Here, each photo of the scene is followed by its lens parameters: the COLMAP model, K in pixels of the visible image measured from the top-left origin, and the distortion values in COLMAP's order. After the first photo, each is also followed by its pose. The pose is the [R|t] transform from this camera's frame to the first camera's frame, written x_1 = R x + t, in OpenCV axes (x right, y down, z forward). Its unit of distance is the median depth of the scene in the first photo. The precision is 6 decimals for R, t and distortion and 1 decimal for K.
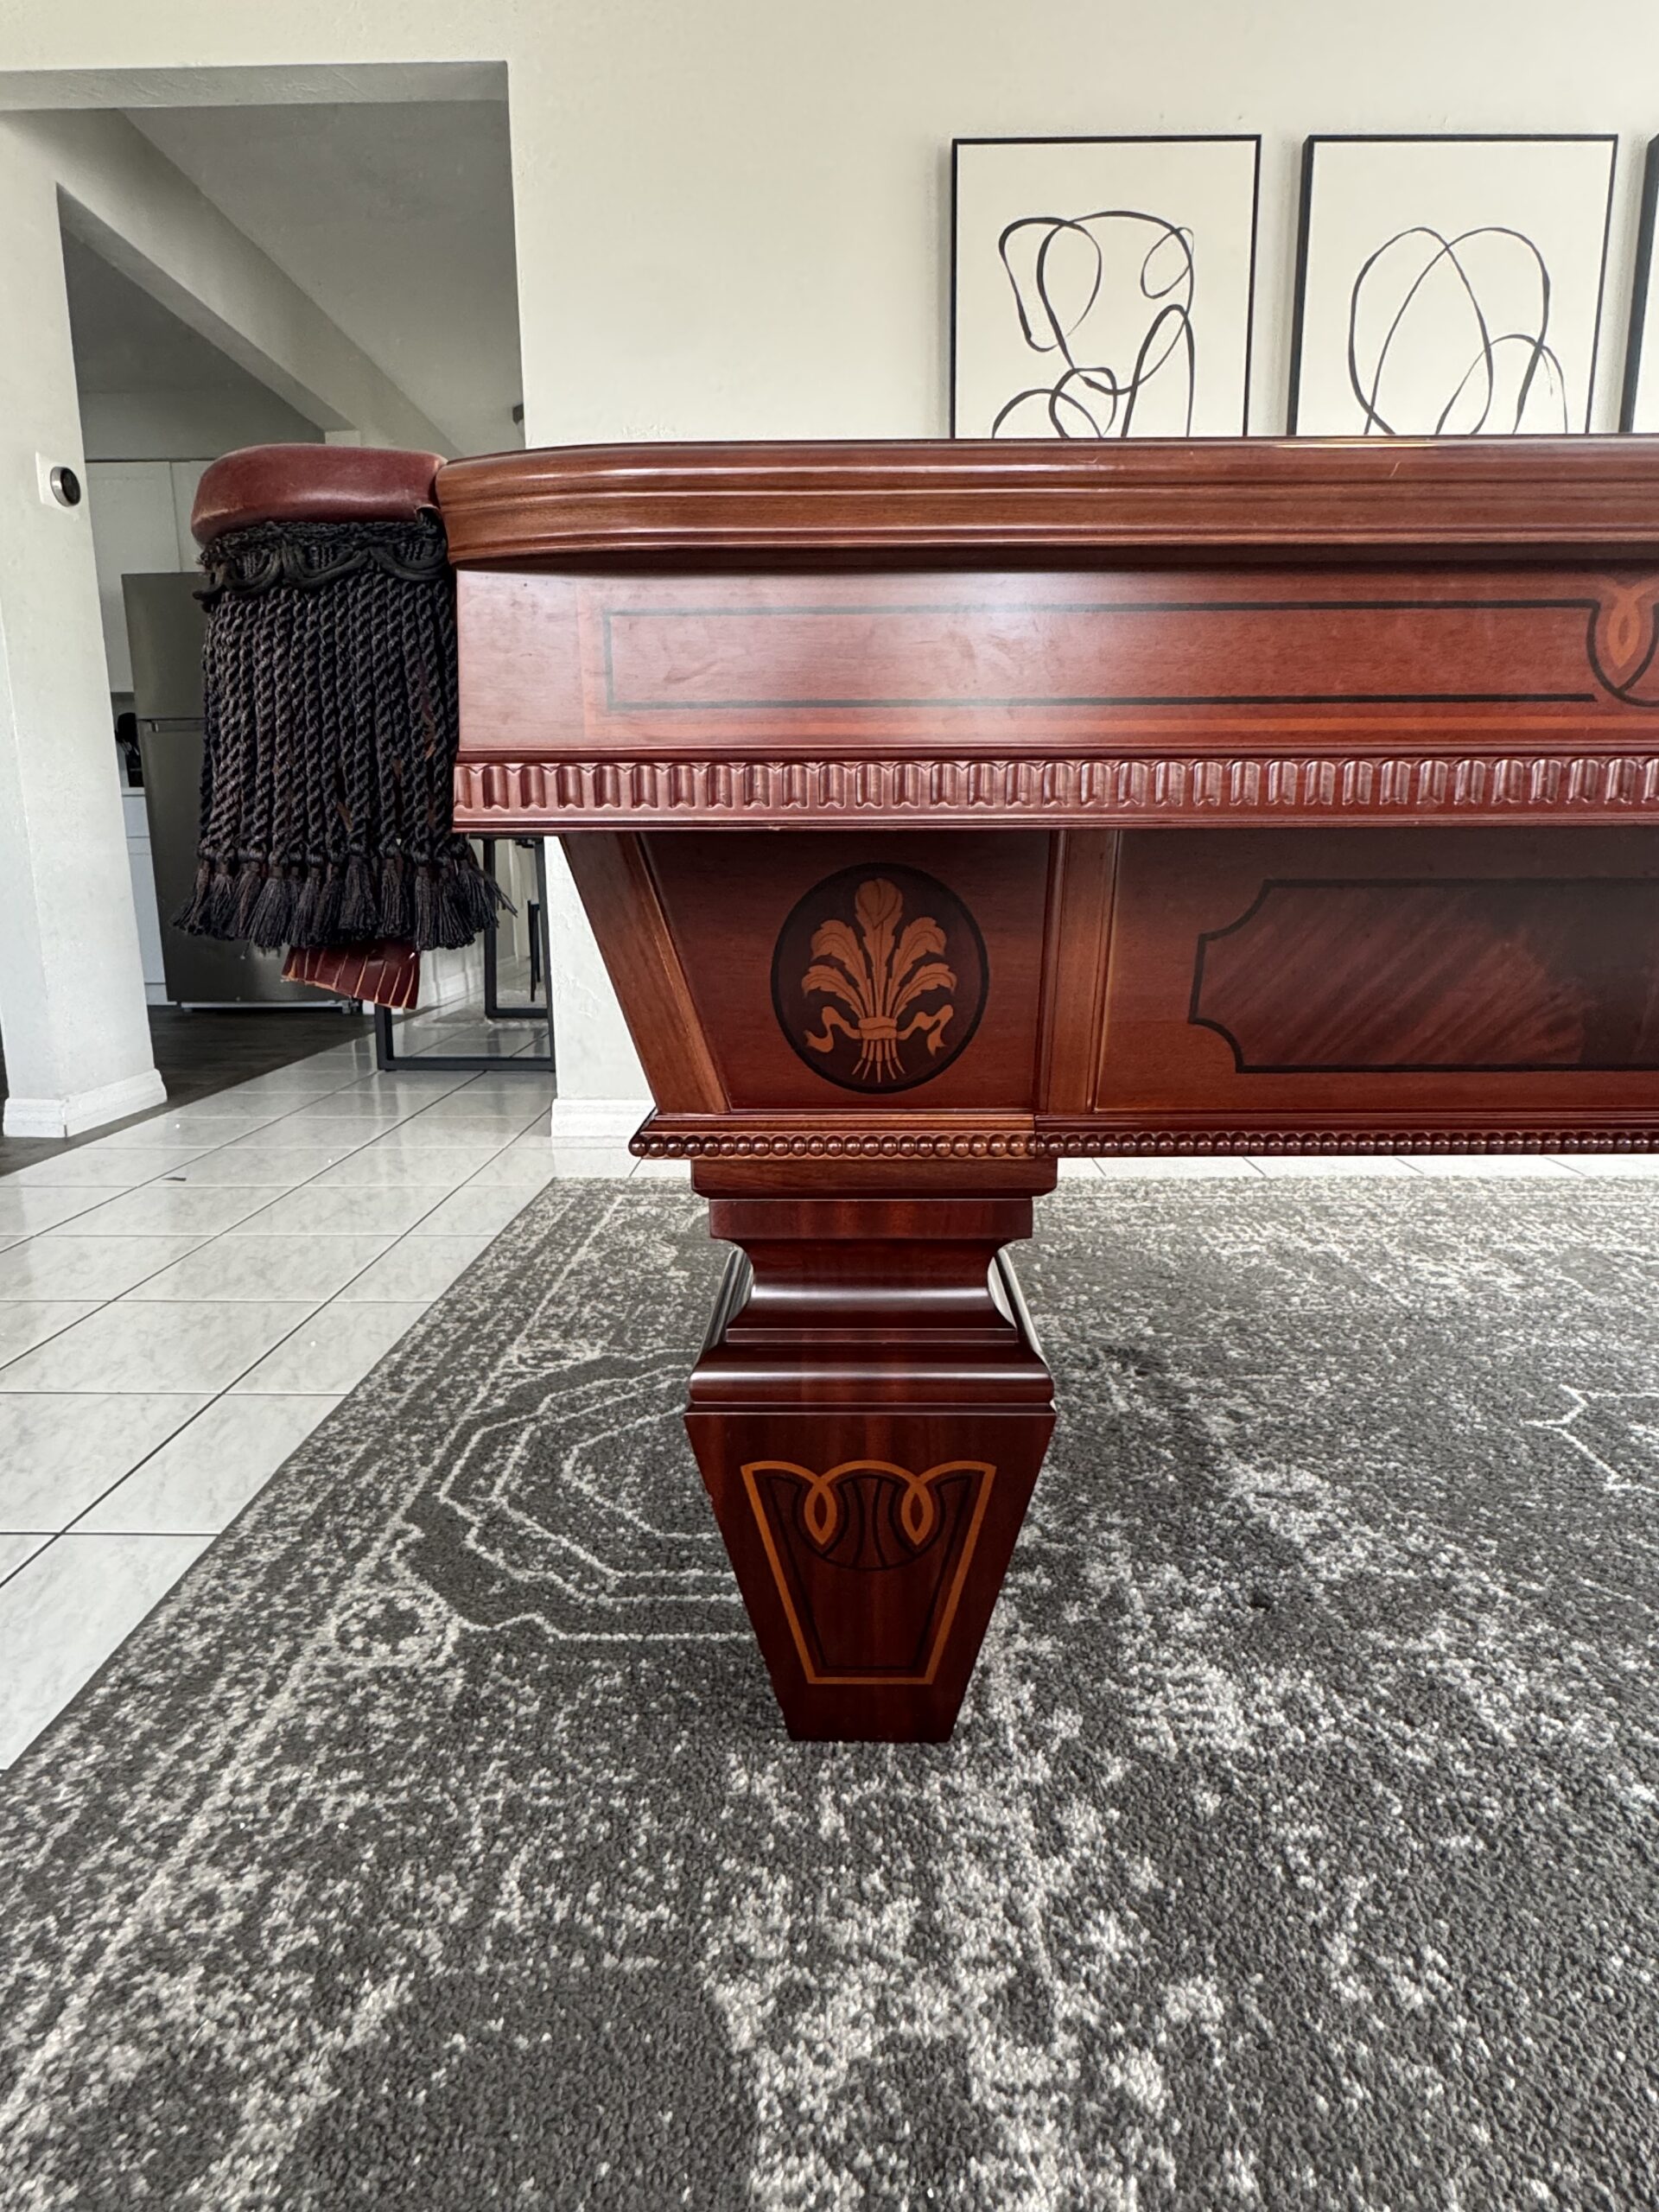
lens RADIAL K [[1261.4, 0, 832.4], [0, 1261.4, 1085.5], [0, 0, 1]] dist [-0.004262, 0.001100]
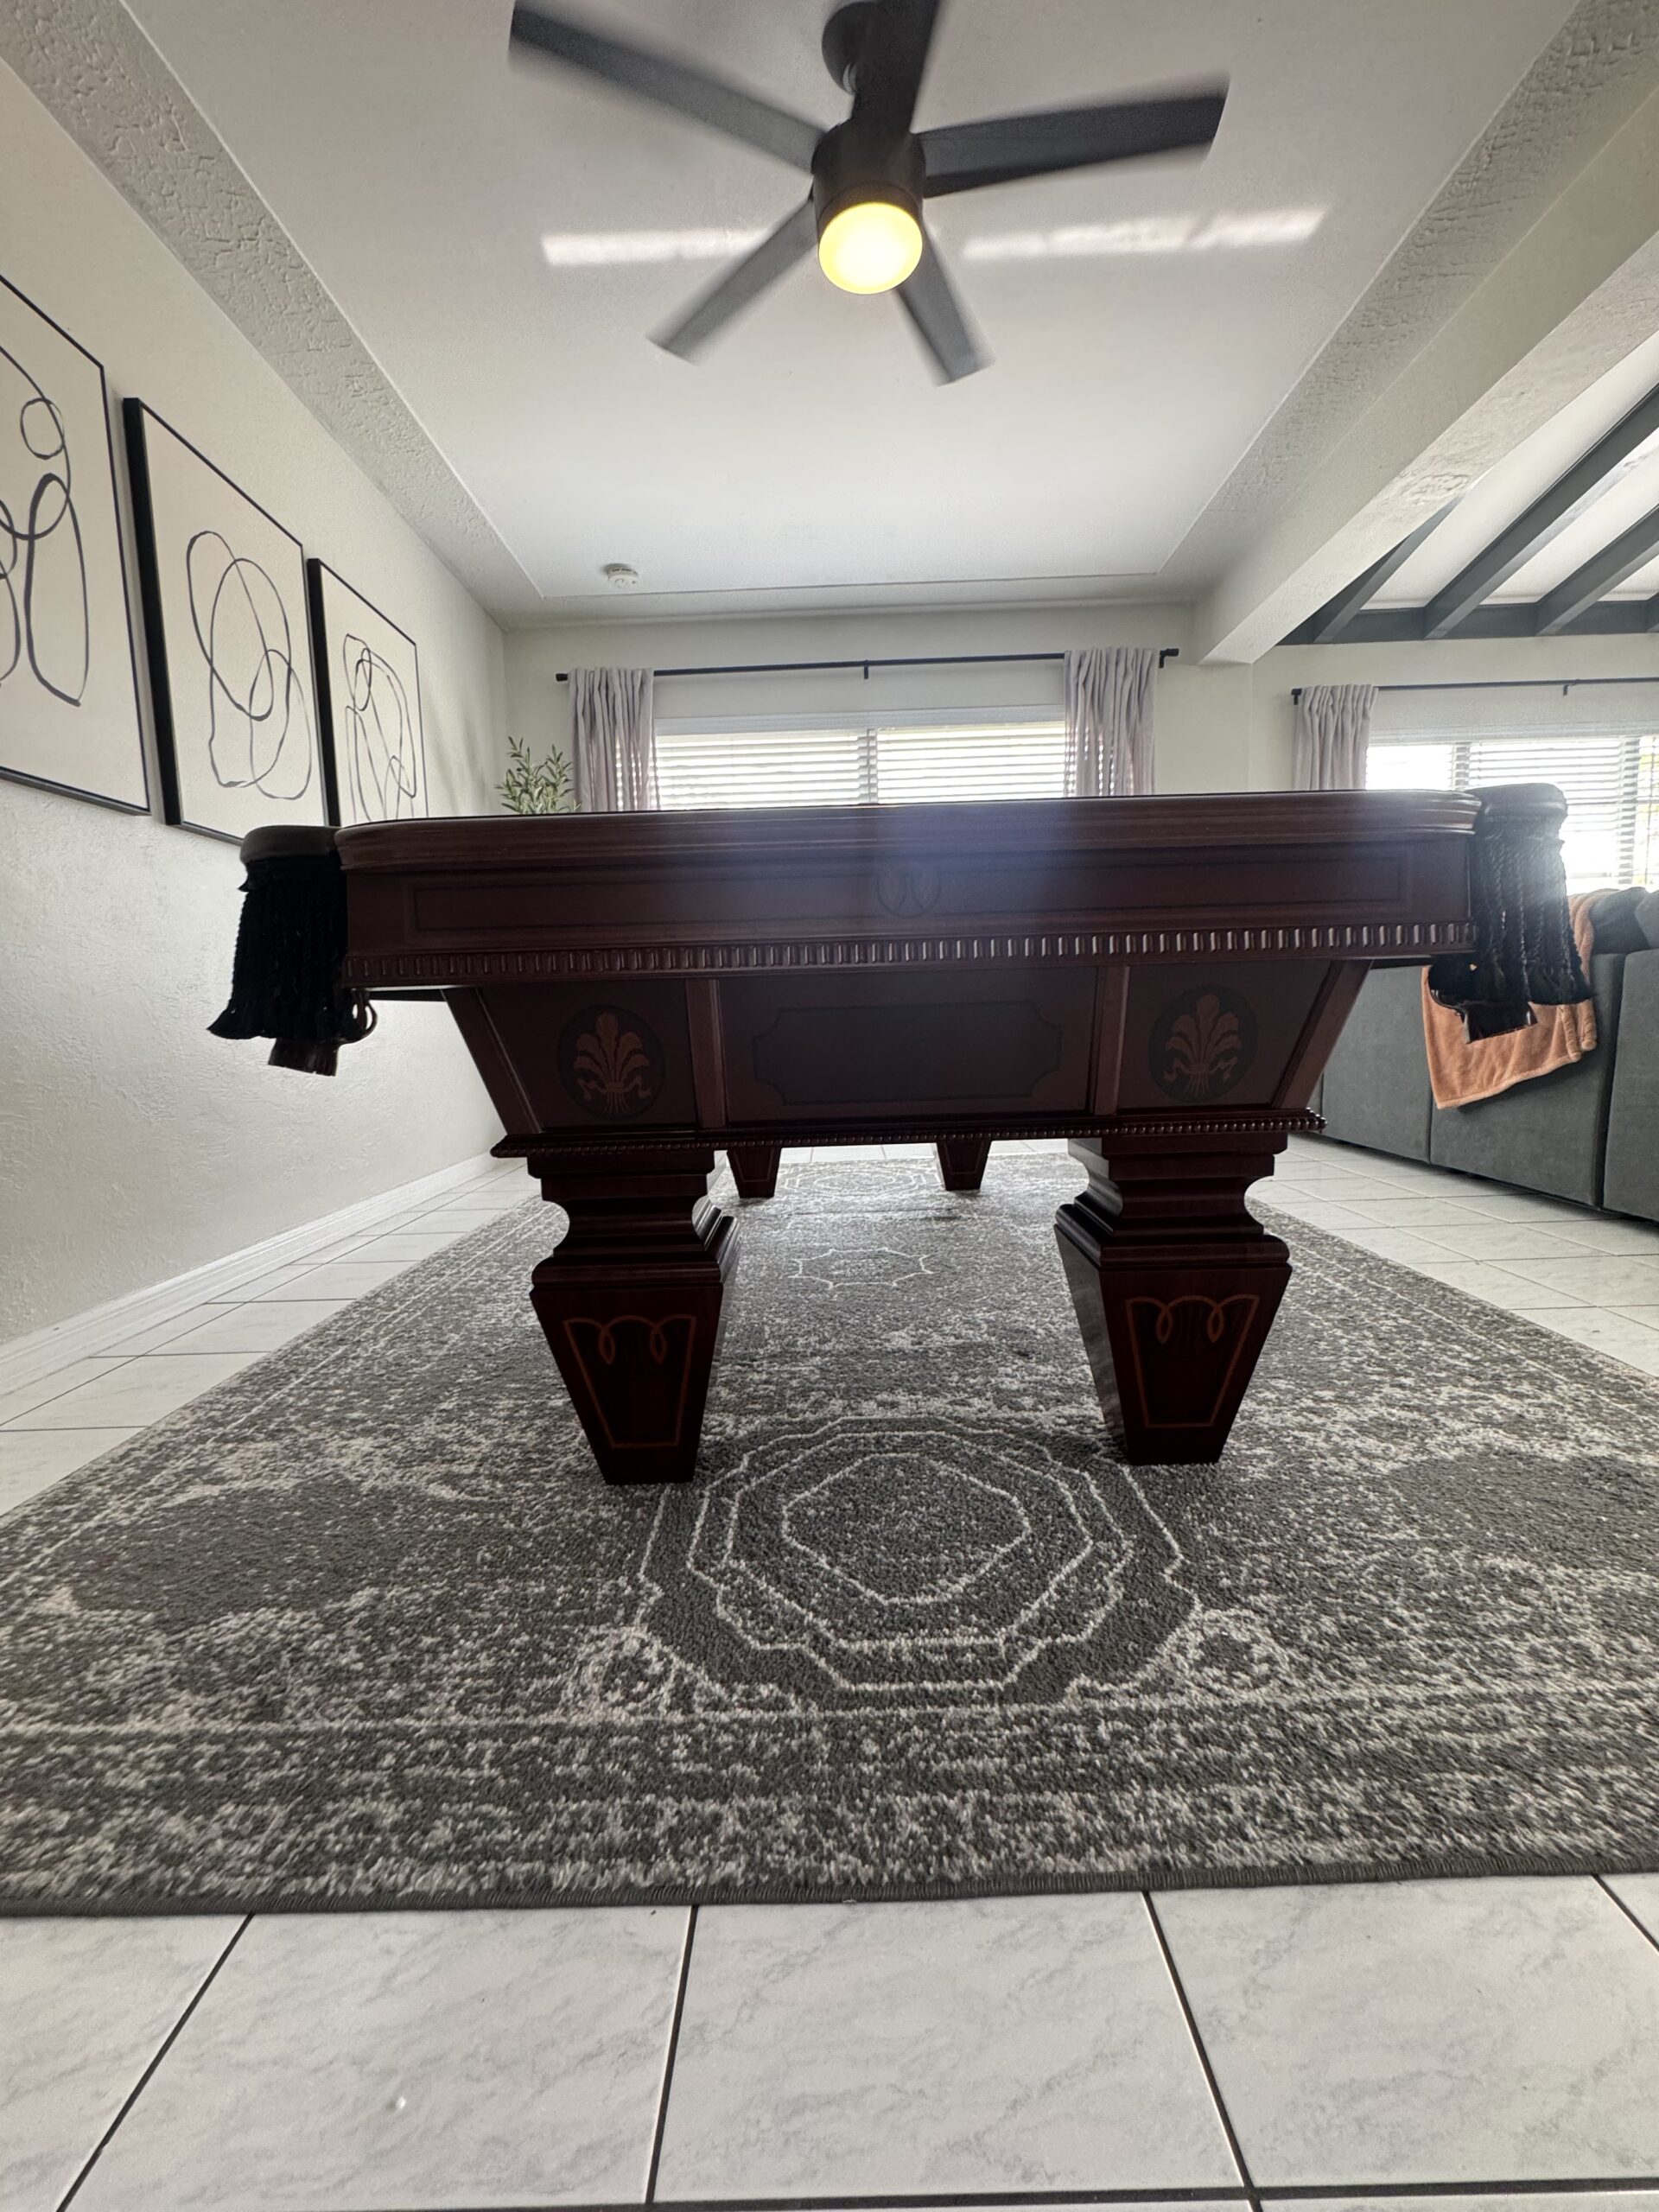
lens RADIAL K [[880.5, 0, 832.2], [0, 880.5, 1105.2], [0, 0, 1]] dist [-0.003859, 0.000148]
pose [[-0.010891, -0.099867, 0.994941, -0.943599], [0.220966, 0.970162, 0.099799, -0.178083], [-0.975221, 0.220935, 0.011501, 1.073035]]
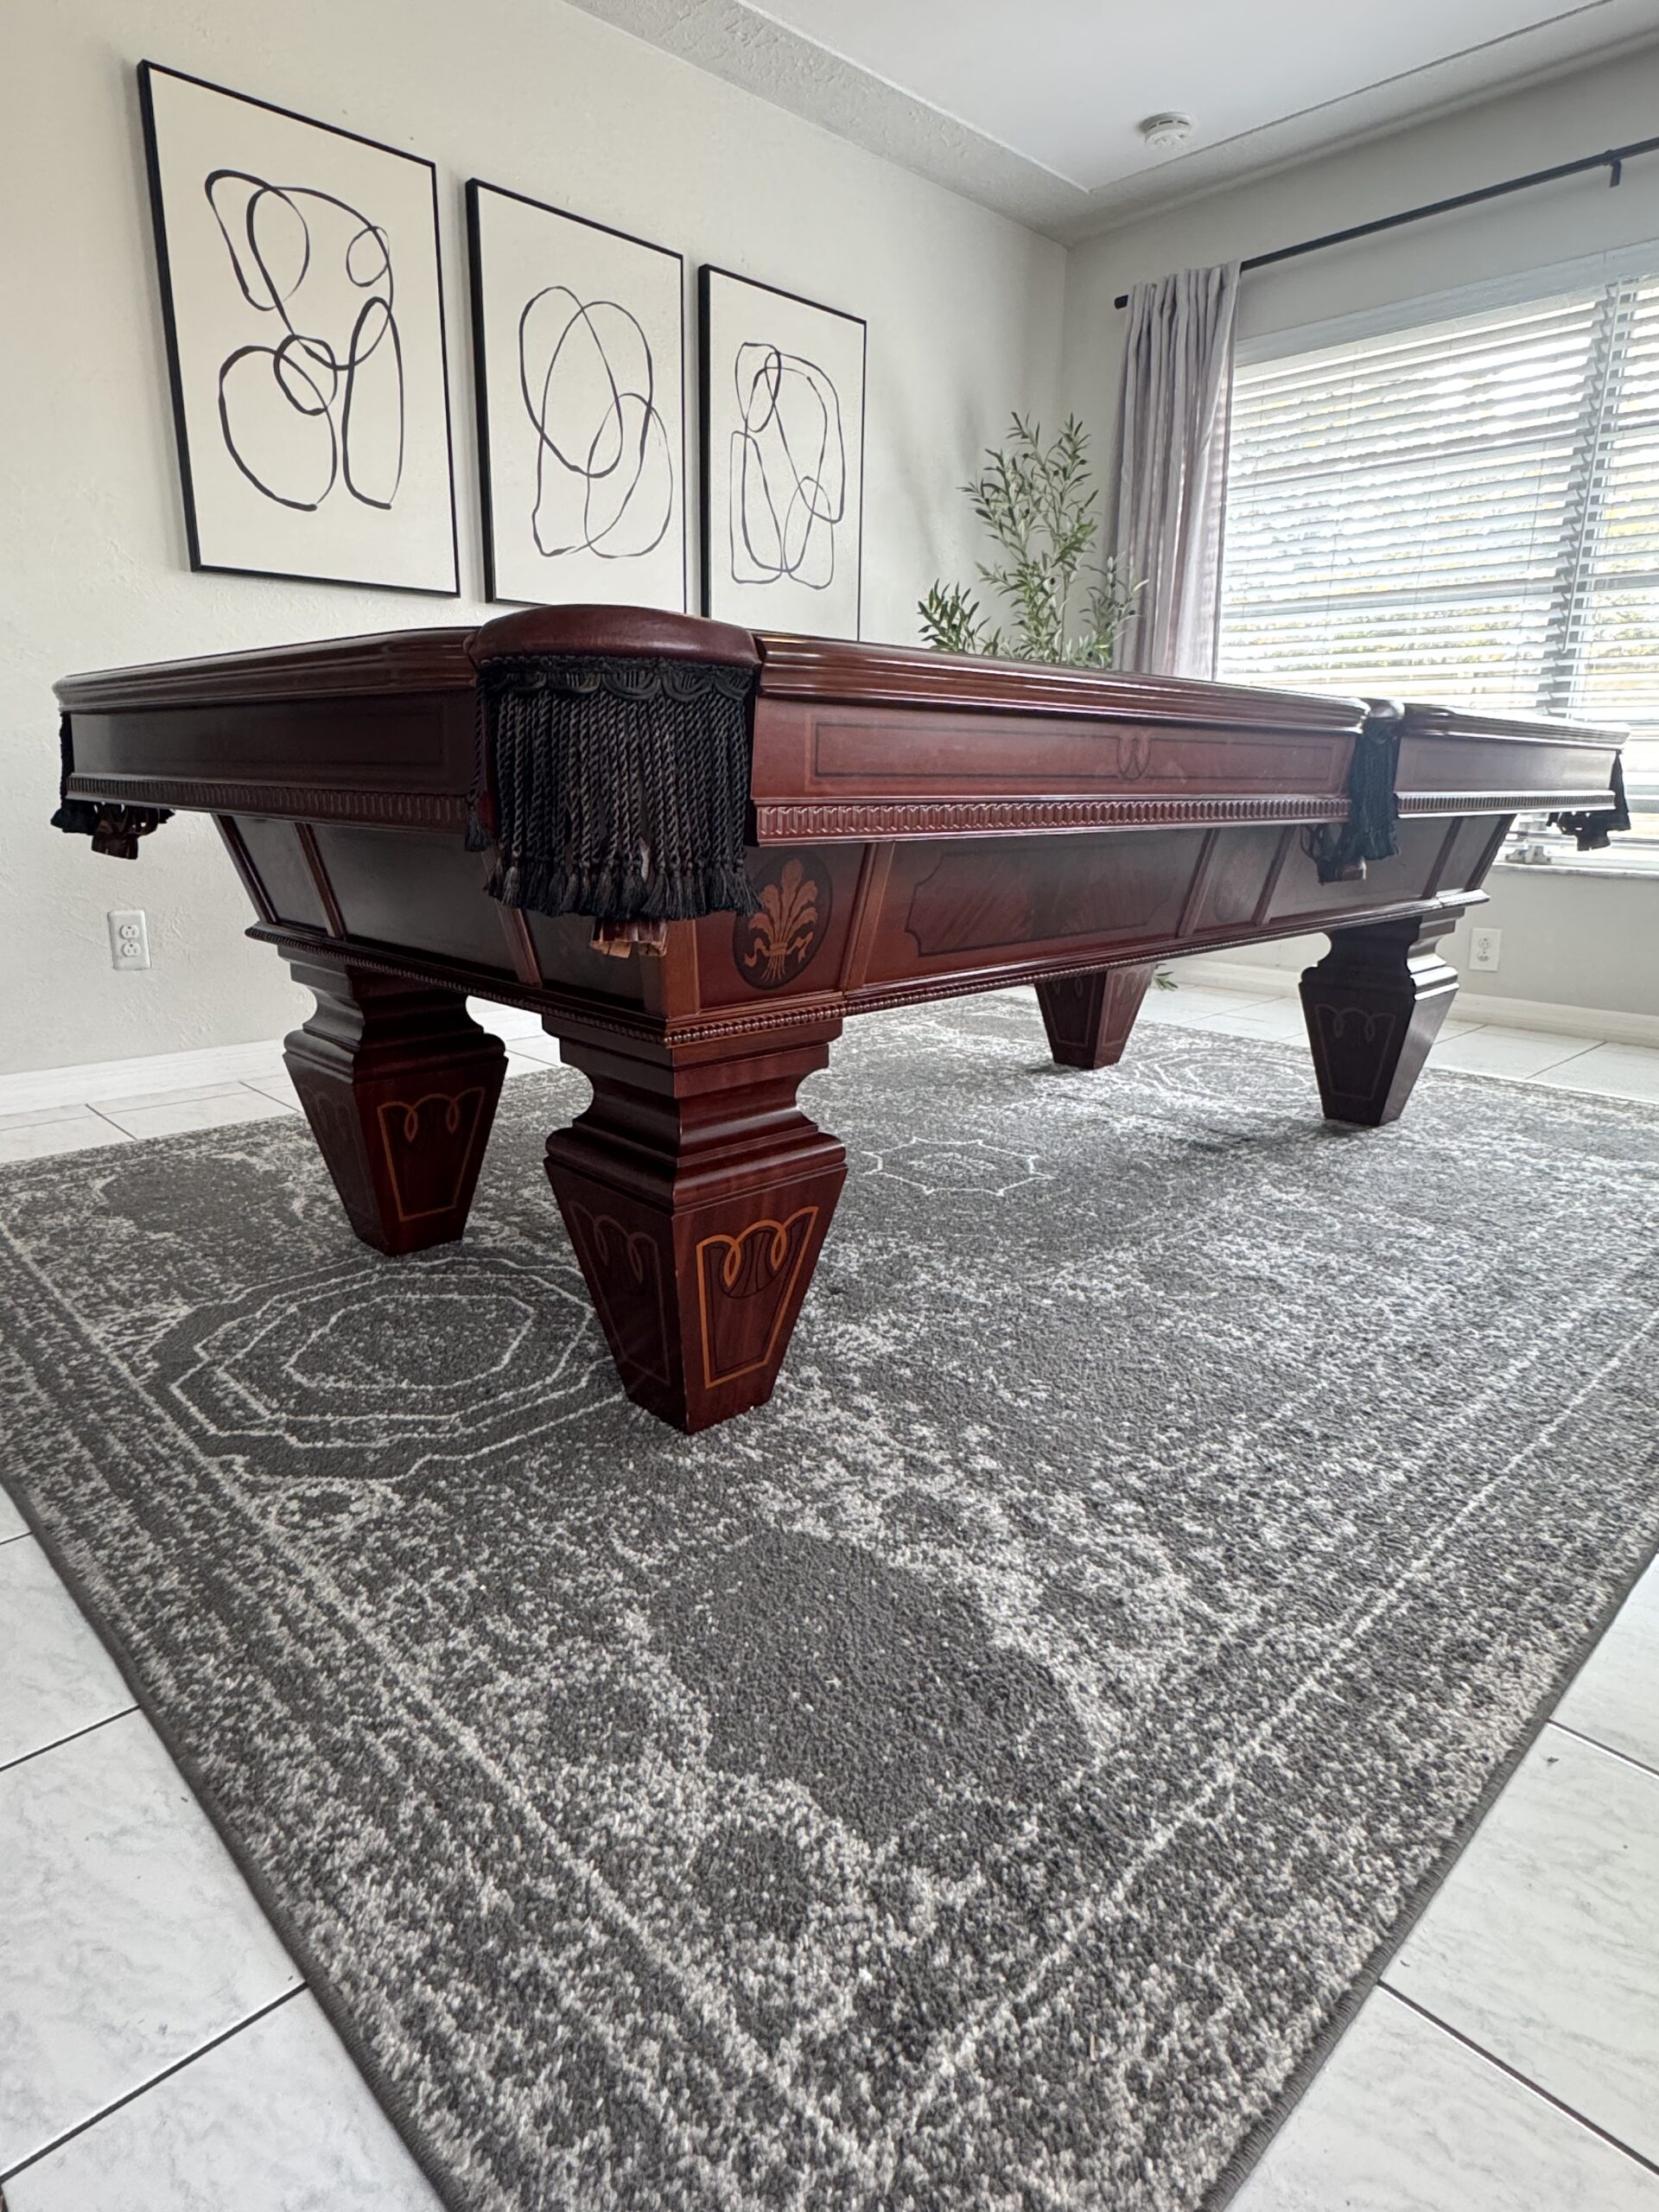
lens RADIAL K [[1261.4, 0, 830.0], [0, 1261.4, 1097.0], [0, 0, 1]] dist [-0.004262, 0.001100]
pose [[0.708532, -0.162525, 0.686708, -0.663391], [0.114860, 0.986701, 0.115014, -0.022052], [-0.696268, -0.002616, 0.717777, -0.143087]]
